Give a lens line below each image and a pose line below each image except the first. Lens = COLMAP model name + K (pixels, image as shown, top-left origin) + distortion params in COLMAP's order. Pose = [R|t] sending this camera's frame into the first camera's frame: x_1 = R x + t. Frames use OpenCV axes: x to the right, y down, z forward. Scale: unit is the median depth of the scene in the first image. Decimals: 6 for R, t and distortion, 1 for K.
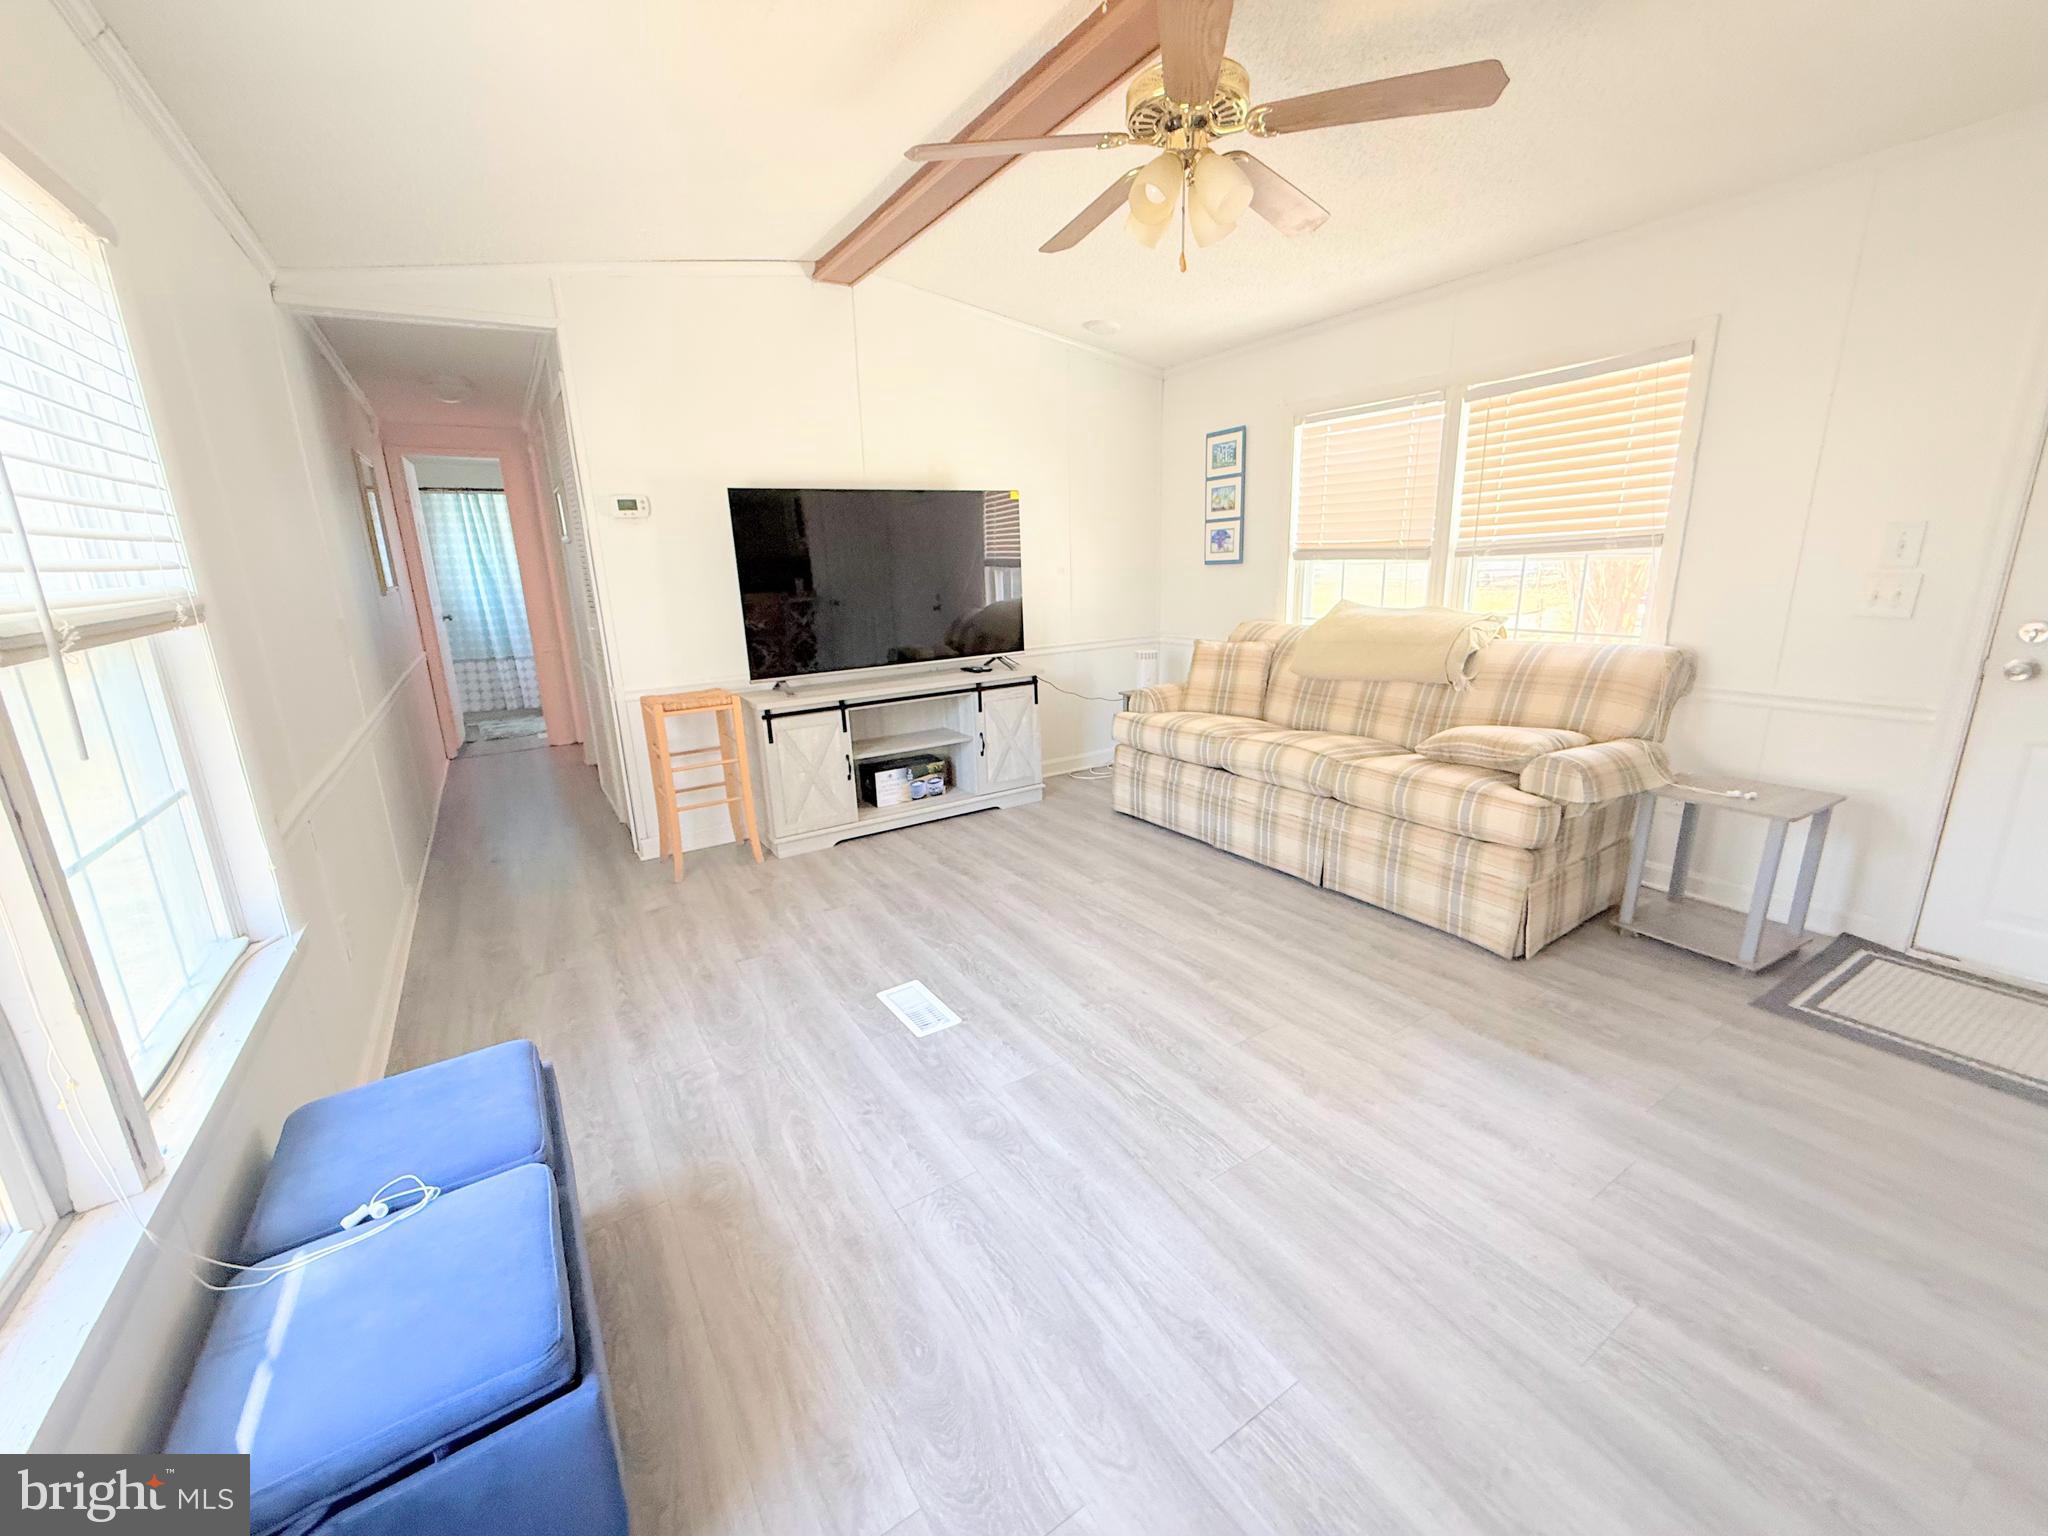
lens RADIAL K [[817.6, 0, 1010.2], [0, 817.6, 757.9], [0, 0, 1]] dist [-0.000503, 0.000624]
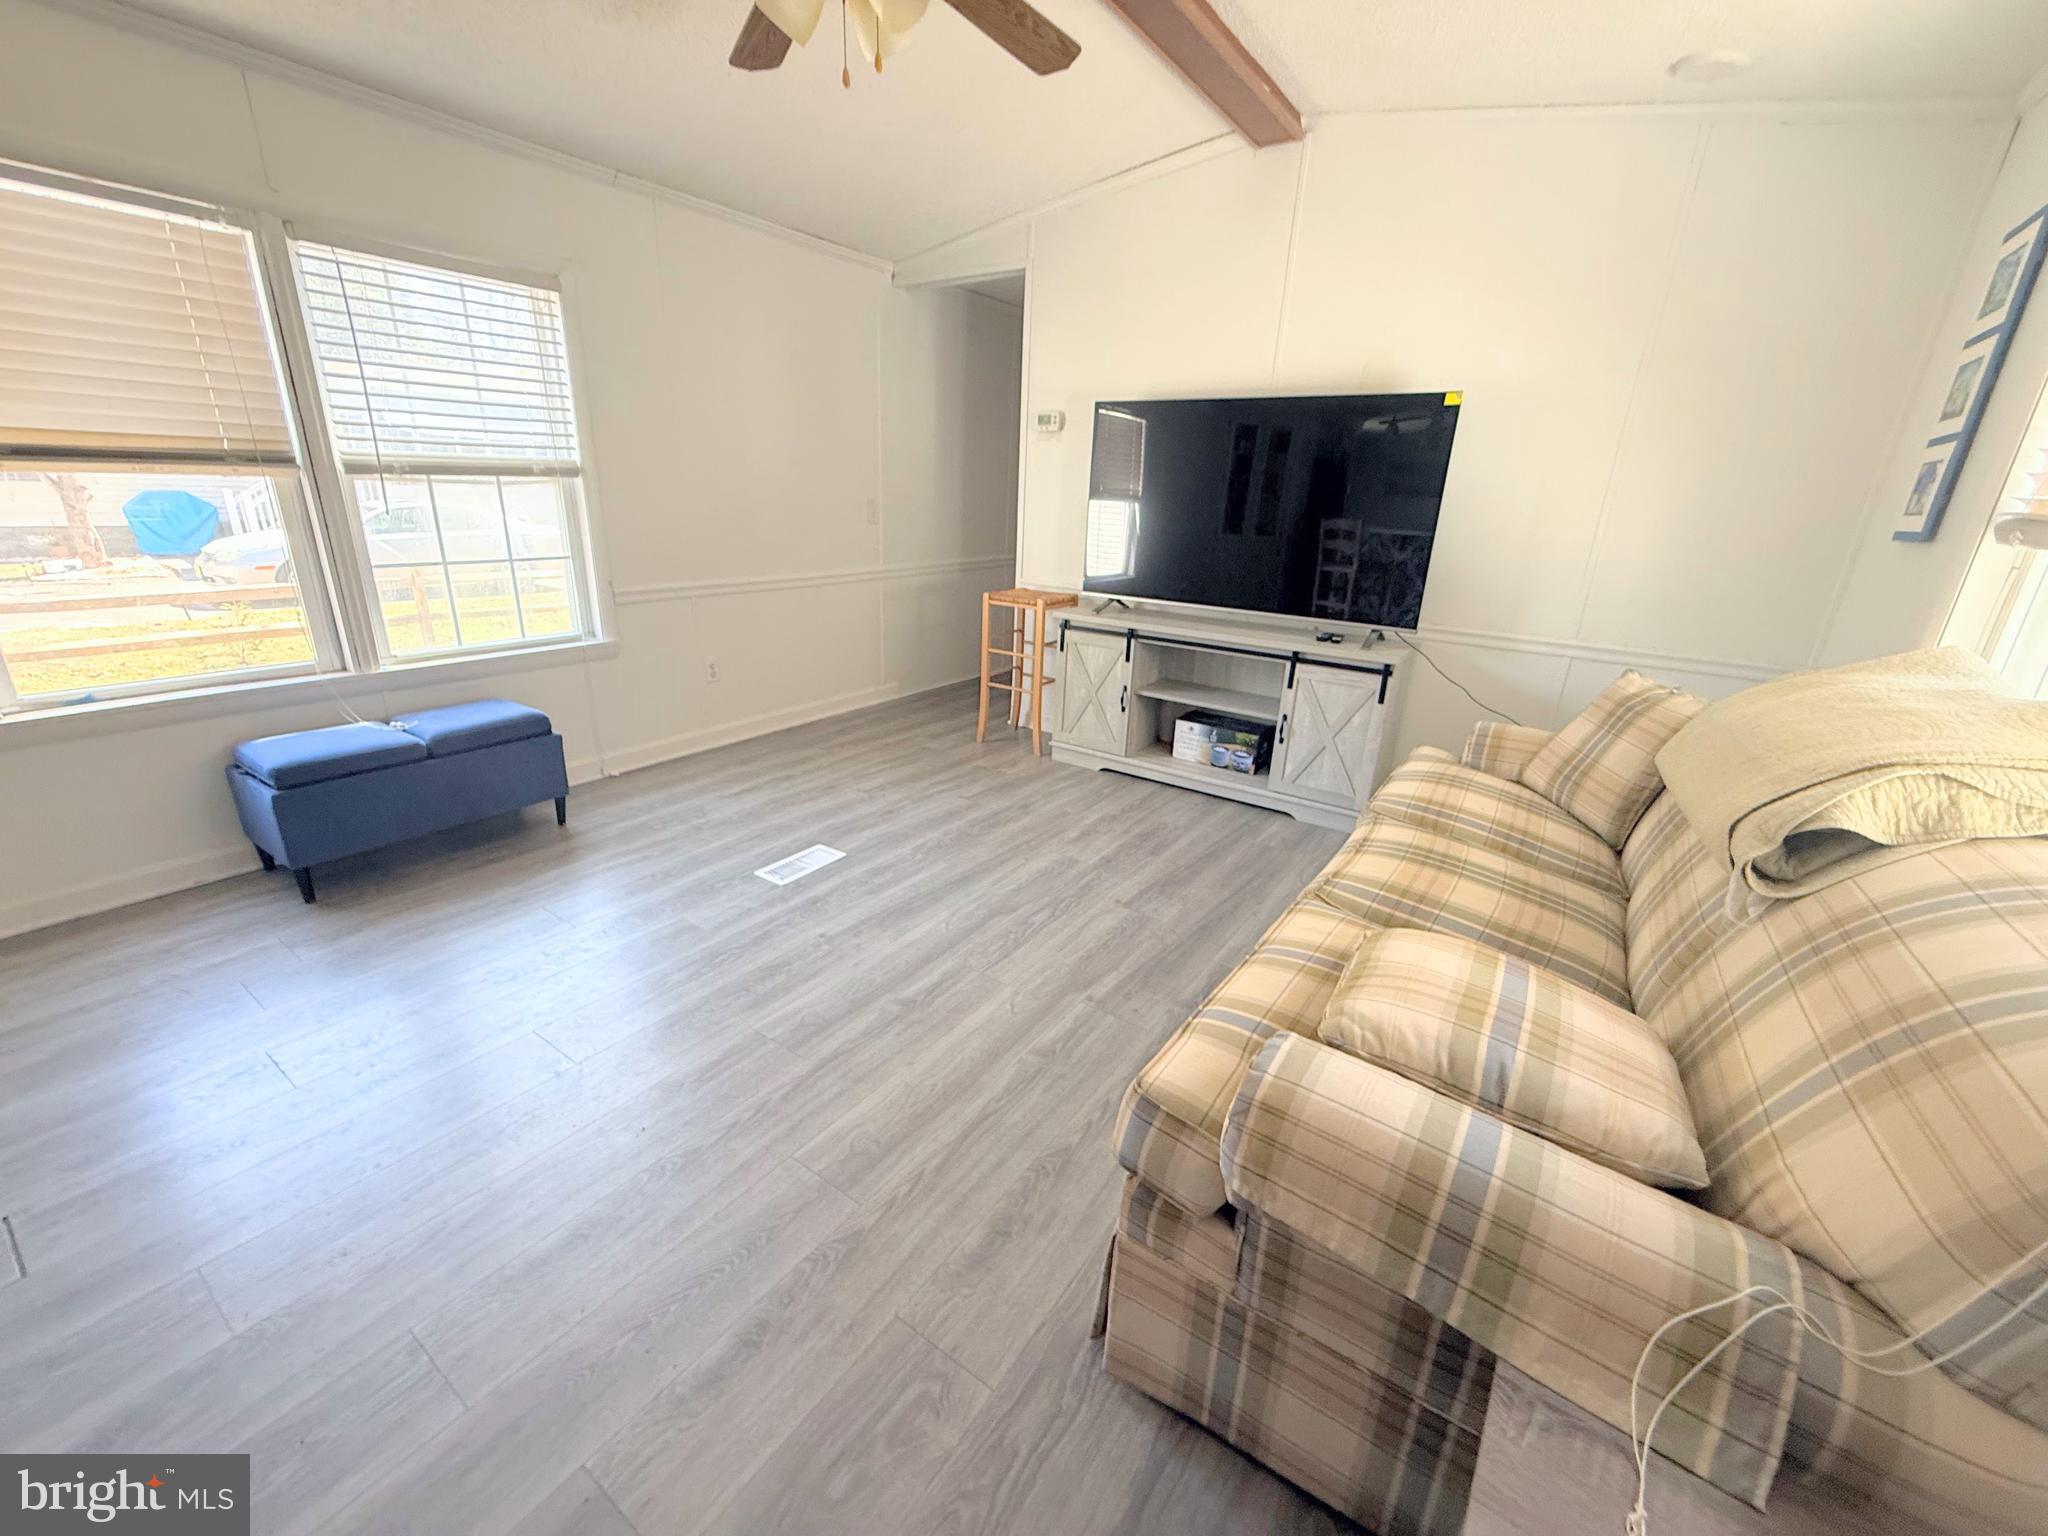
lens RADIAL K [[817.6, 0, 1014.7], [0, 817.6, 762.0], [0, 0, 1]] dist [-0.000503, 0.000624]
pose [[0.388008, 0.344202, -0.854971, 0.615035], [-0.265380, 0.930083, 0.254005, -0.132867], [0.882623, 0.128336, 0.452224, 0.469340]]
